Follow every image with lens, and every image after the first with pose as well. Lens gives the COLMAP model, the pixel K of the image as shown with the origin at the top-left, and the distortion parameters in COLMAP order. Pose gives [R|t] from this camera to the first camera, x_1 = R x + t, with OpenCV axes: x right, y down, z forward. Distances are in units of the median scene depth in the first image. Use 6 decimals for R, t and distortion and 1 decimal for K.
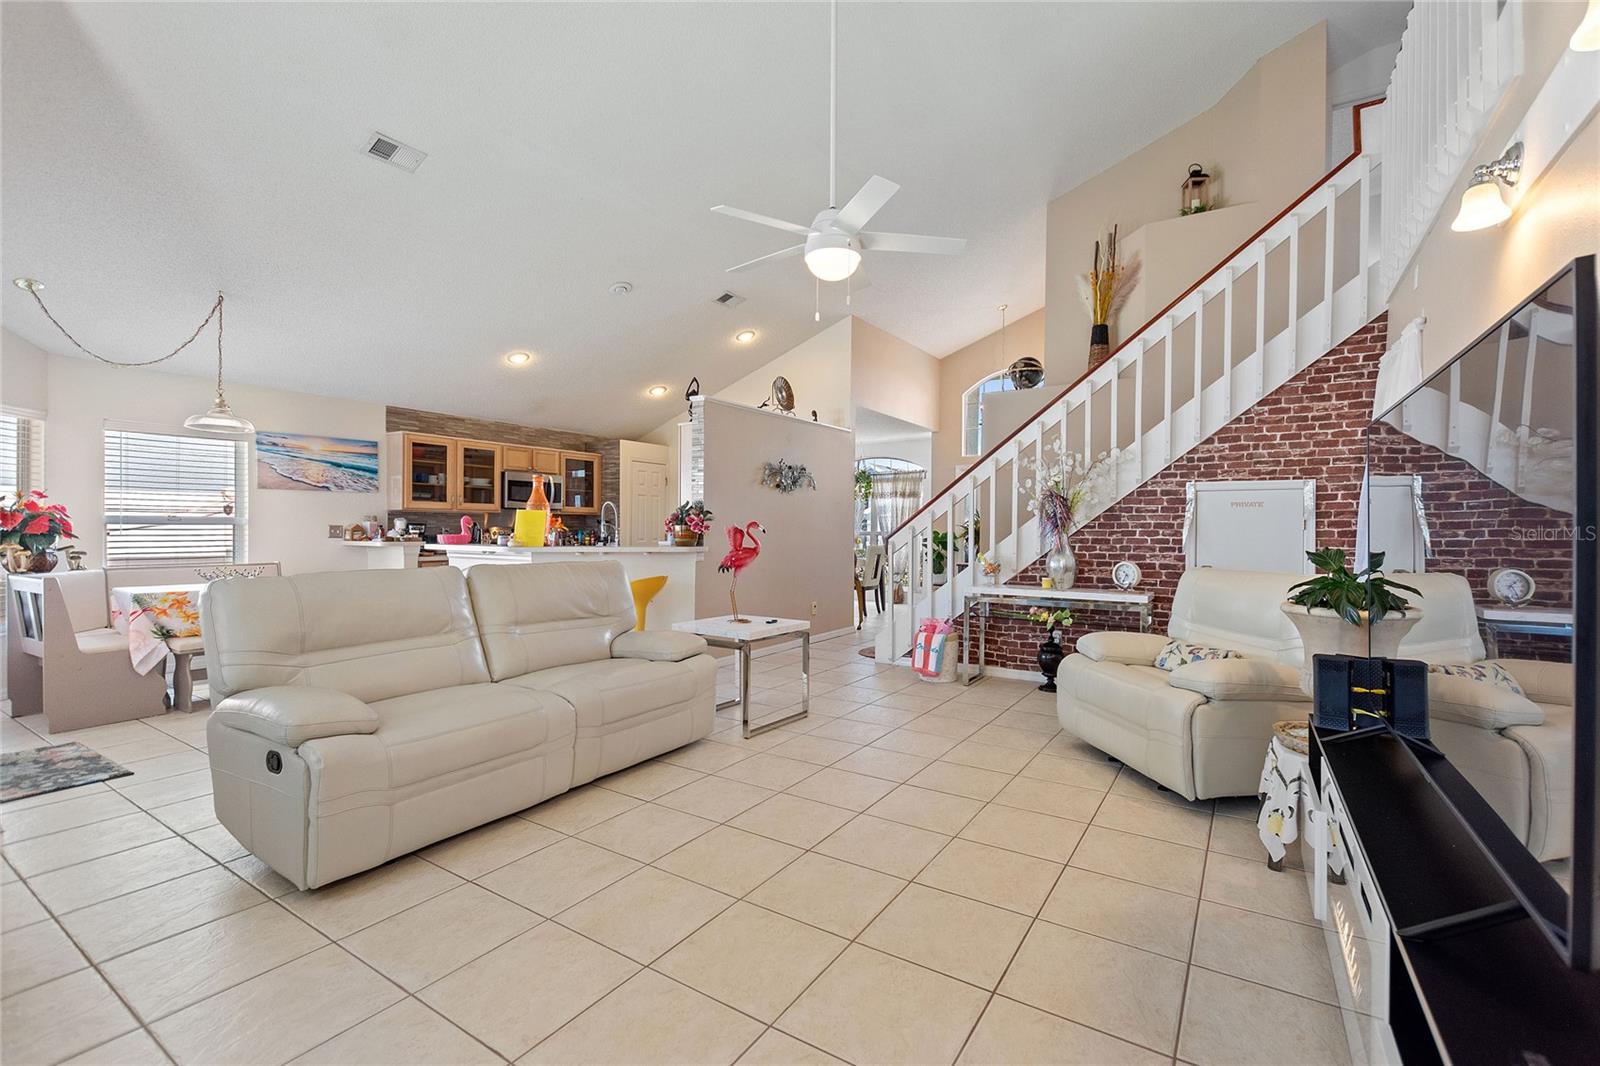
lens RADIAL K [[701.5, 0, 808.2], [0, 701.5, 533.0], [0, 0, 1]] dist [0.000994, -0.002304]
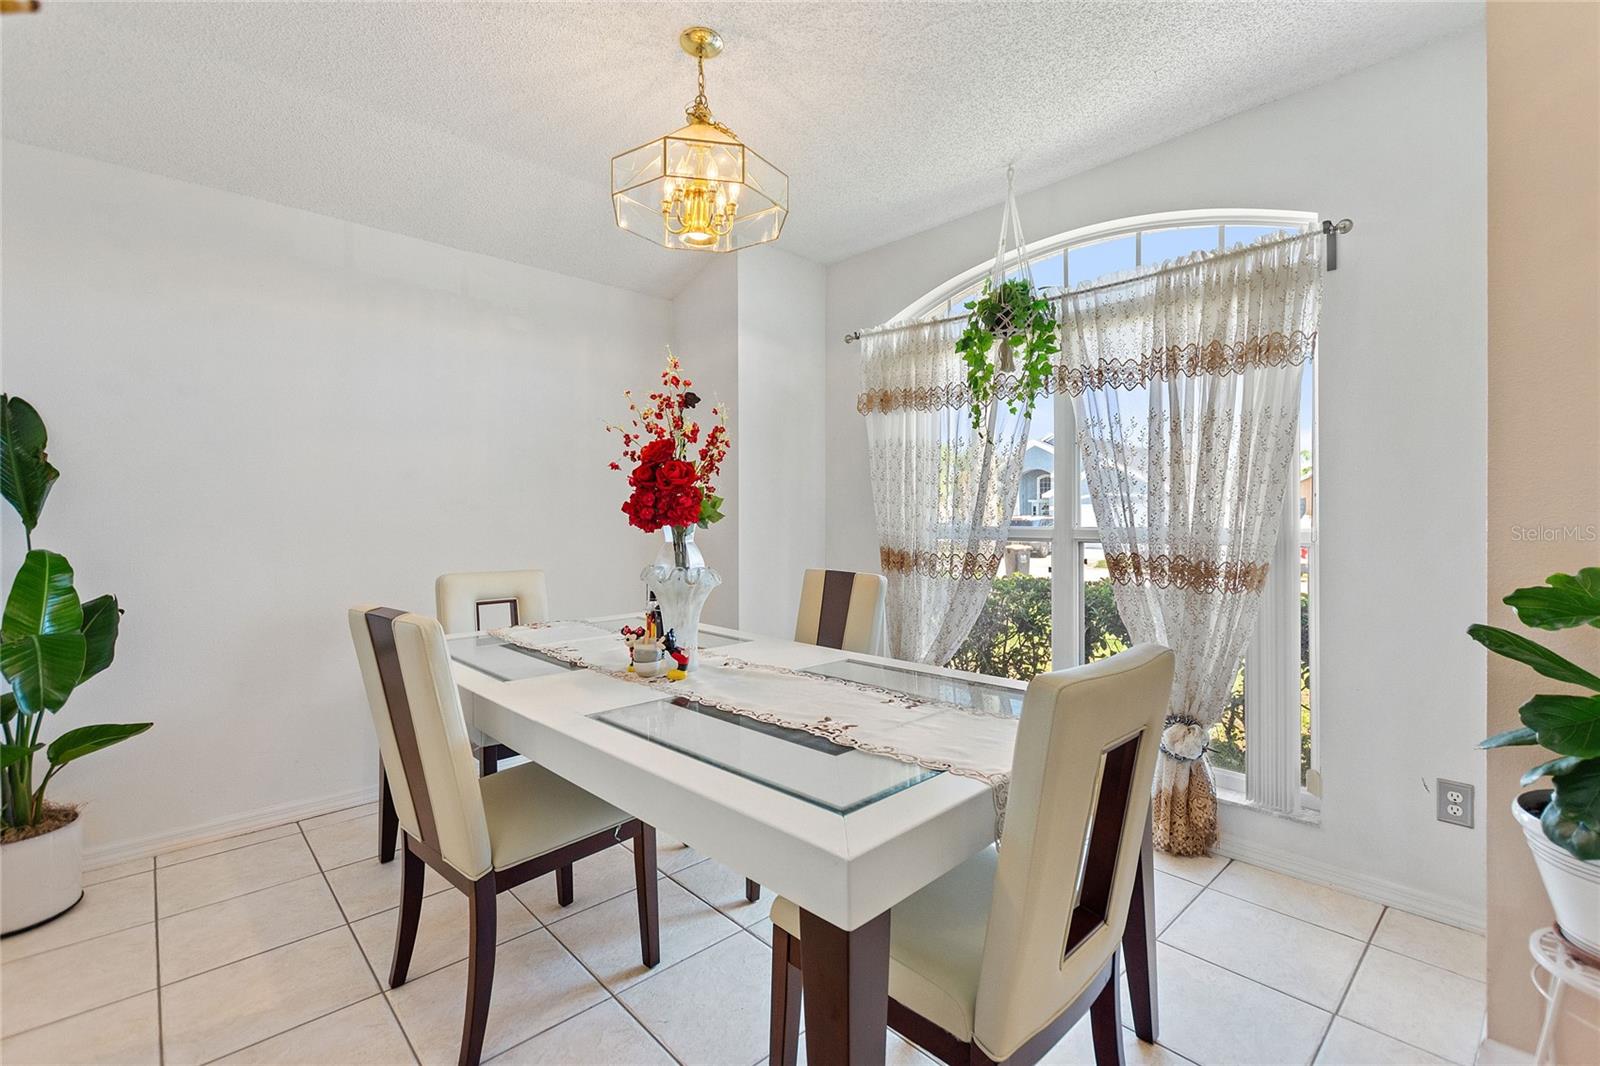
lens RADIAL K [[701.5, 0, 803.6], [0, 701.5, 525.7], [0, 0, 1]] dist [0.000994, -0.002304]
pose [[0.967853, -0.003671, -0.251490, 0.097954], [0.005087, 0.999975, 0.004982, -0.006991], [0.251465, -0.006102, 0.967847, 1.092899]]
